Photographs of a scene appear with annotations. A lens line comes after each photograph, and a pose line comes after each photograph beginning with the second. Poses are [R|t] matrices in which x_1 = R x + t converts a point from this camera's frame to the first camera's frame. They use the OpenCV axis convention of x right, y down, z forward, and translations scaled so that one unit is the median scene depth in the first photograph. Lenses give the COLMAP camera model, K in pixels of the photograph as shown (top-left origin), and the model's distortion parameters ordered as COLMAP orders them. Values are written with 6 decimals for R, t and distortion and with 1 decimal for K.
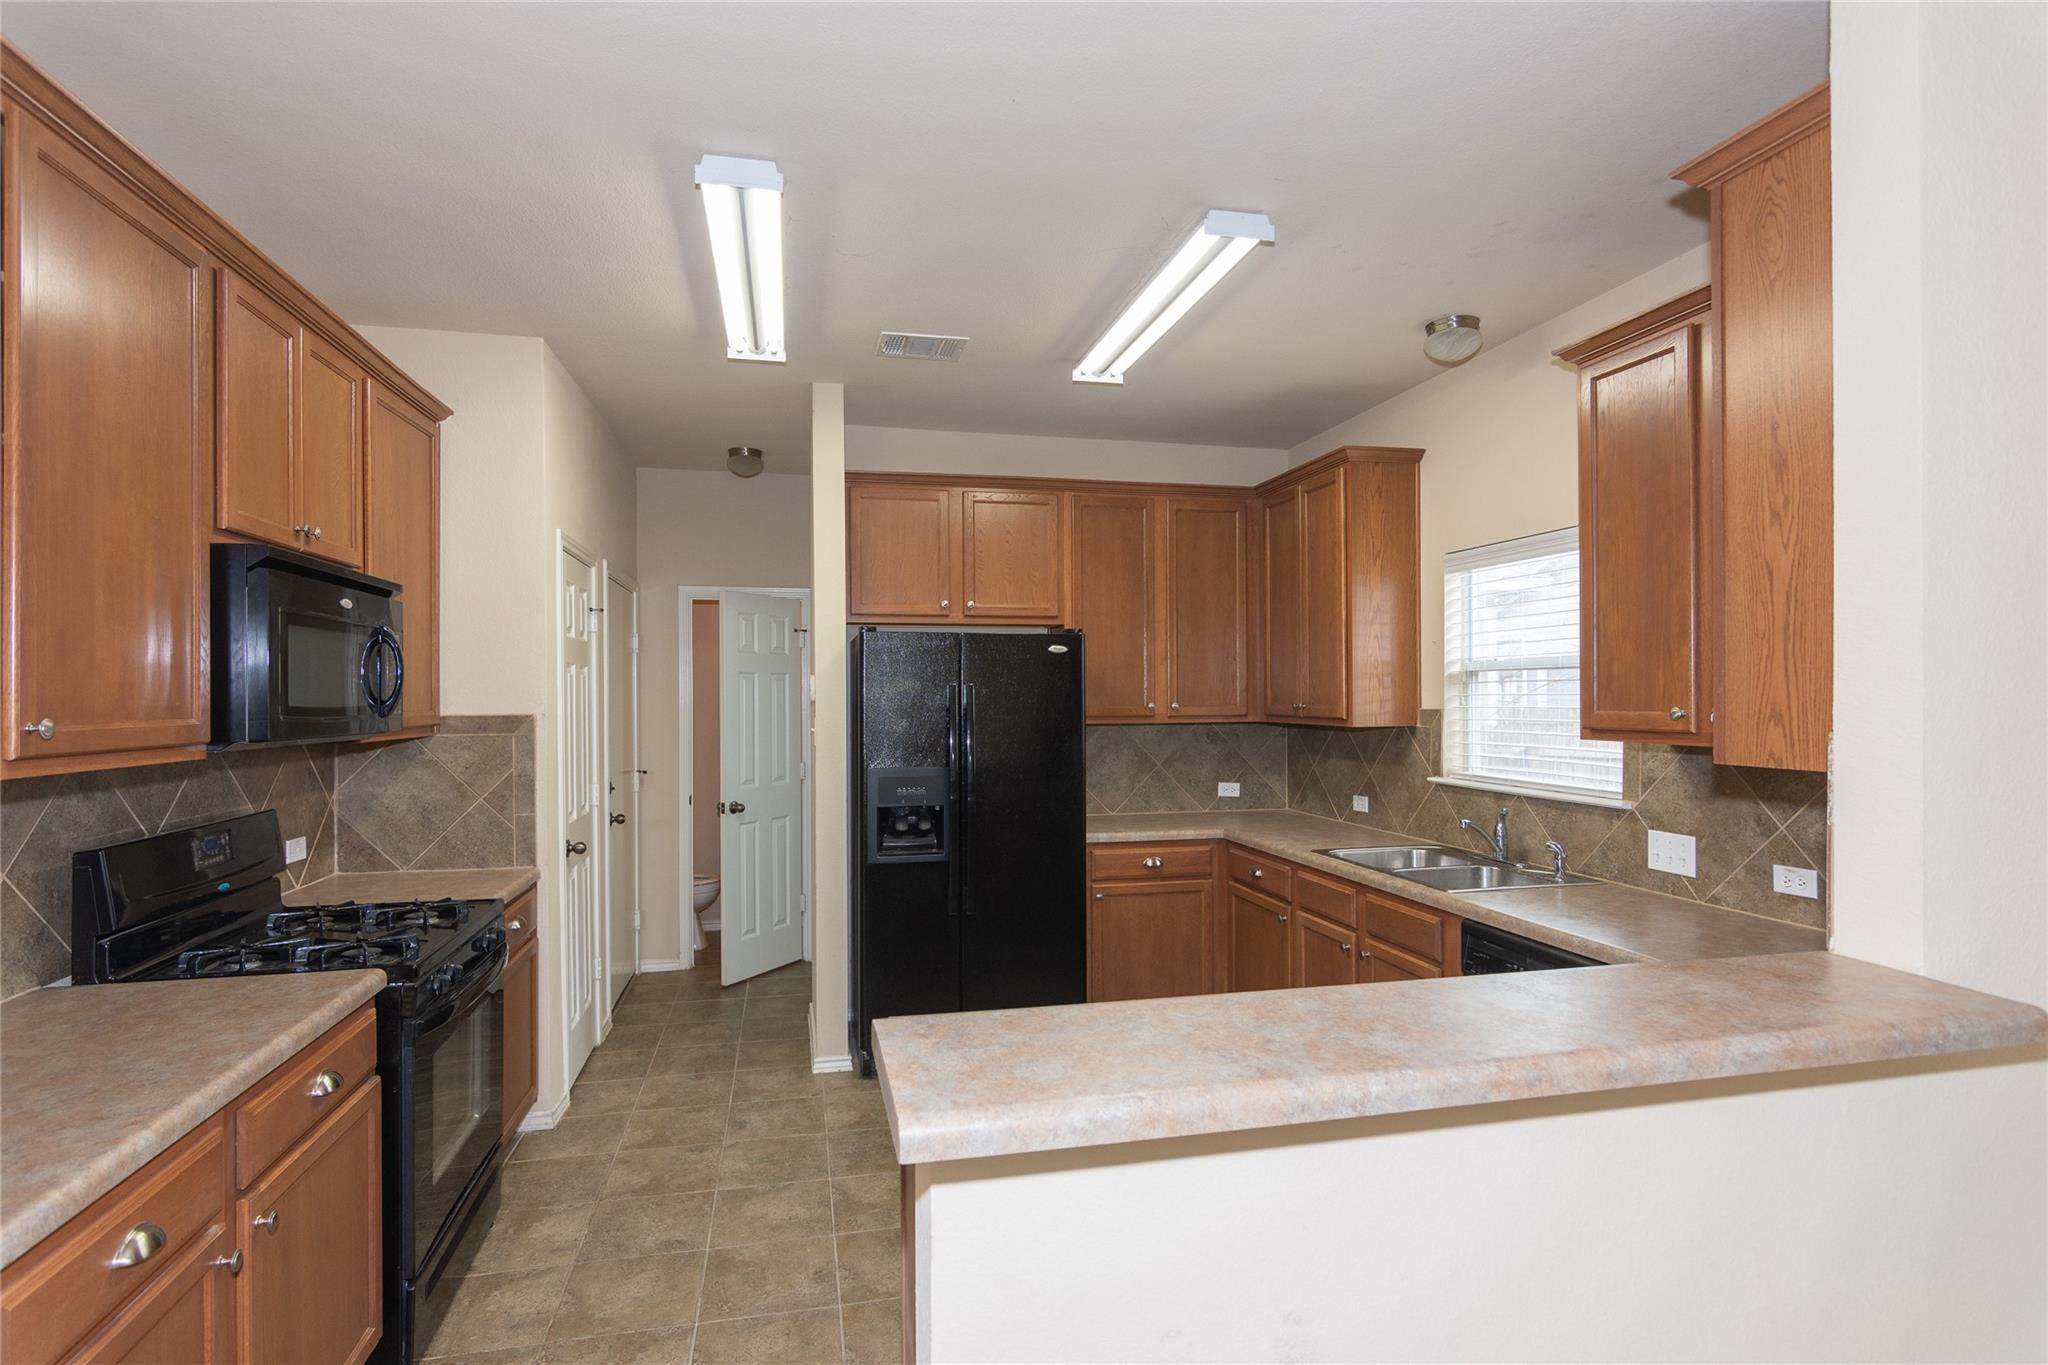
lens RADIAL K [[1022.3, 0, 1008.9], [0, 1022.3, 691.7], [0, 0, 1]] dist [-0.003983, 0.000095]
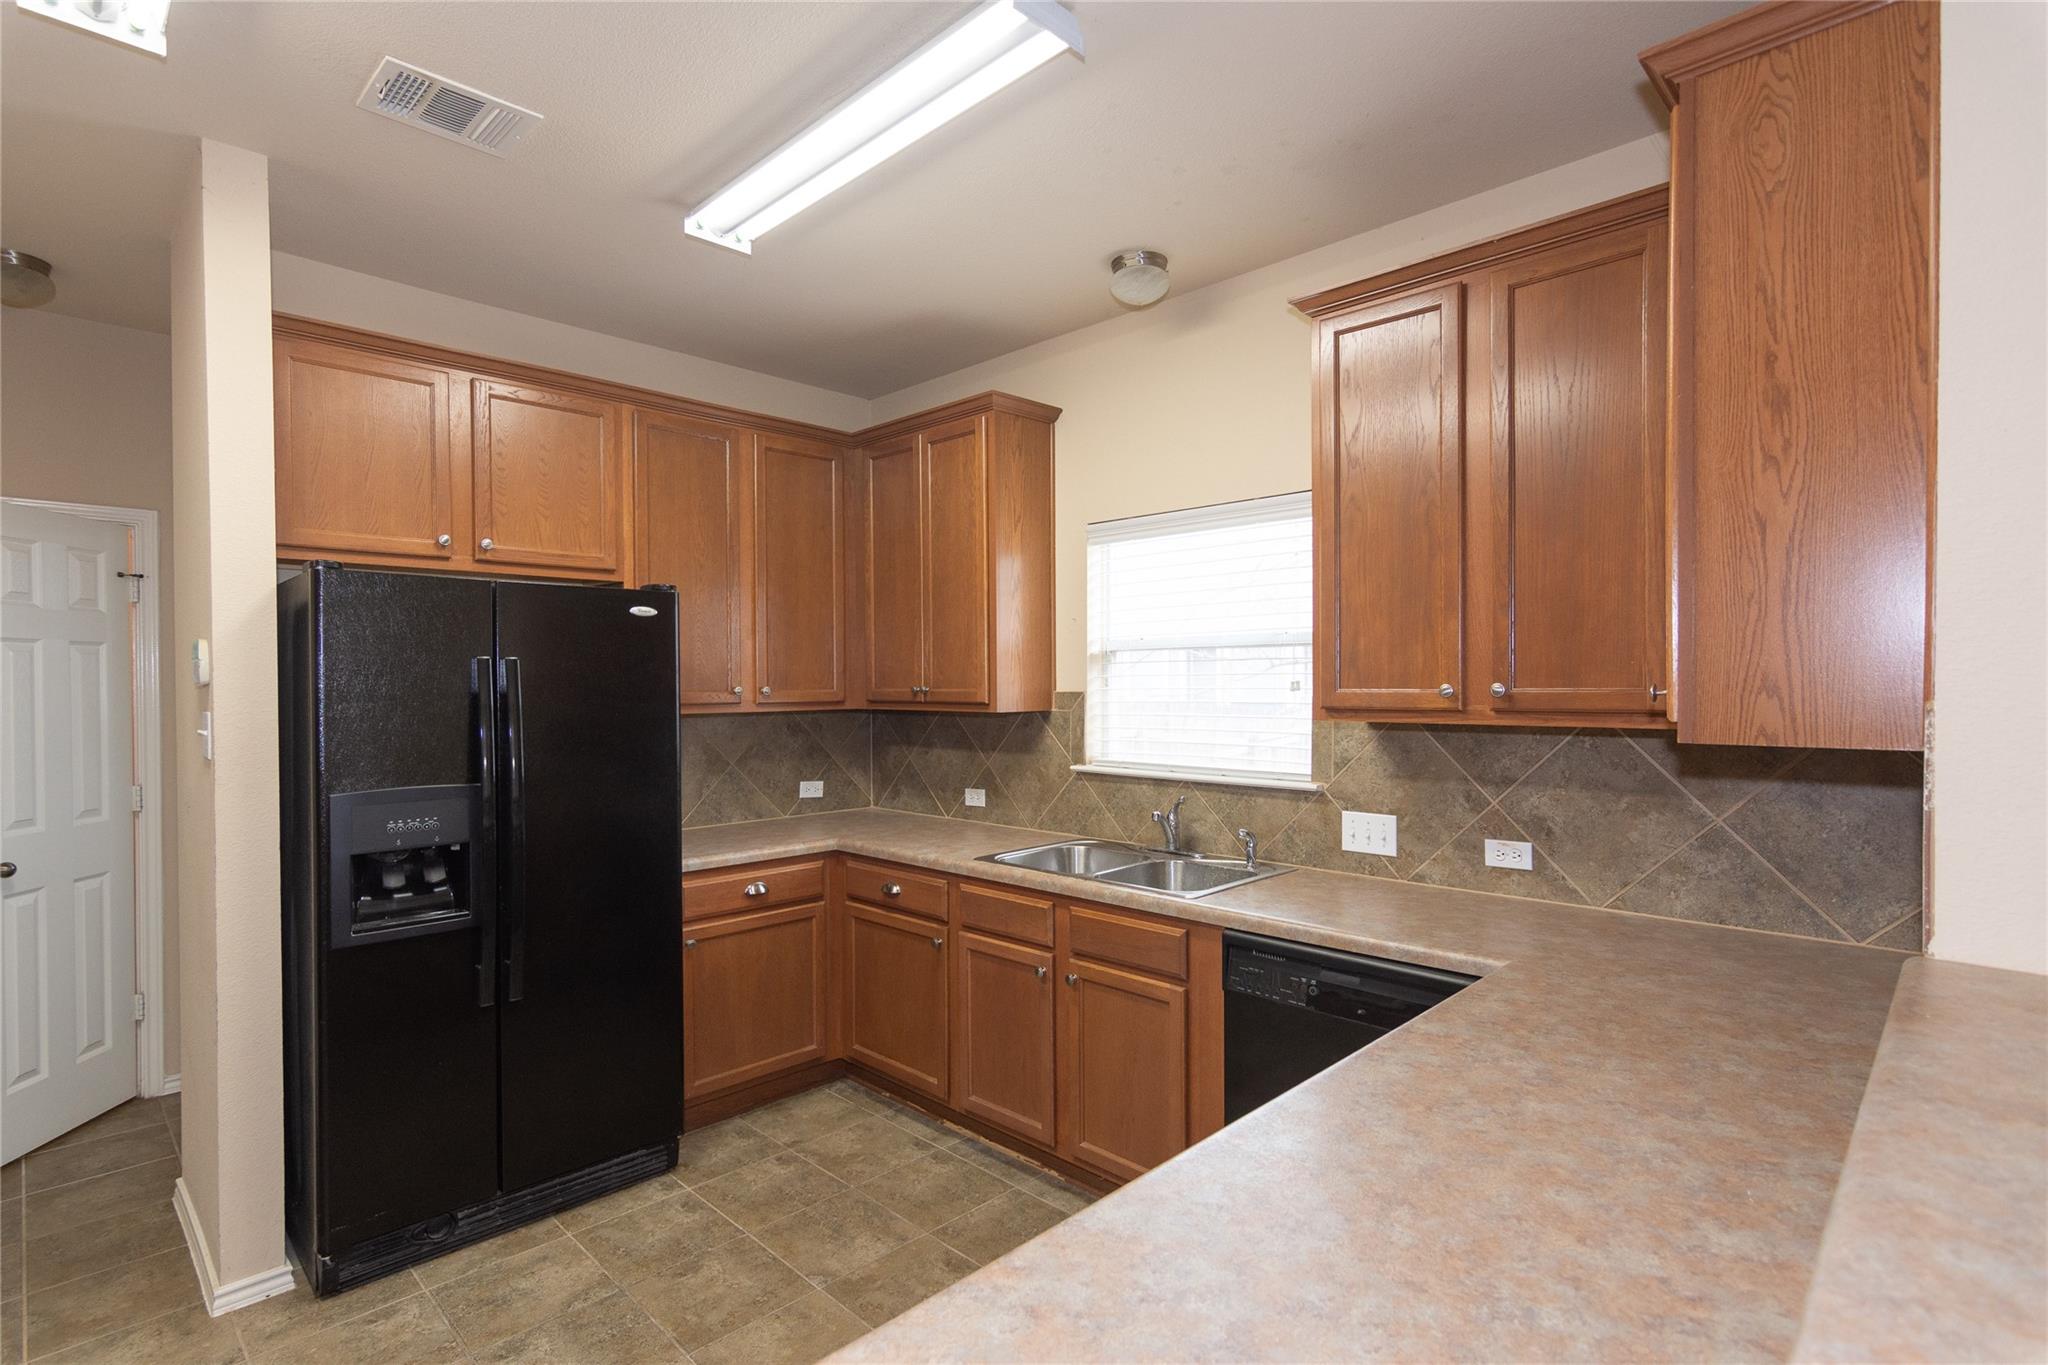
lens RADIAL K [[988.8, 0, 1011.4], [0, 988.8, 691.3], [0, 0, 1]] dist [0.000283, 0.002985]
pose [[0.838592, -0.004675, 0.544739, -0.130684], [-0.000259, 0.999960, 0.008980, 0.009737], [-0.544759, -0.007671, 0.838557, 0.311036]]
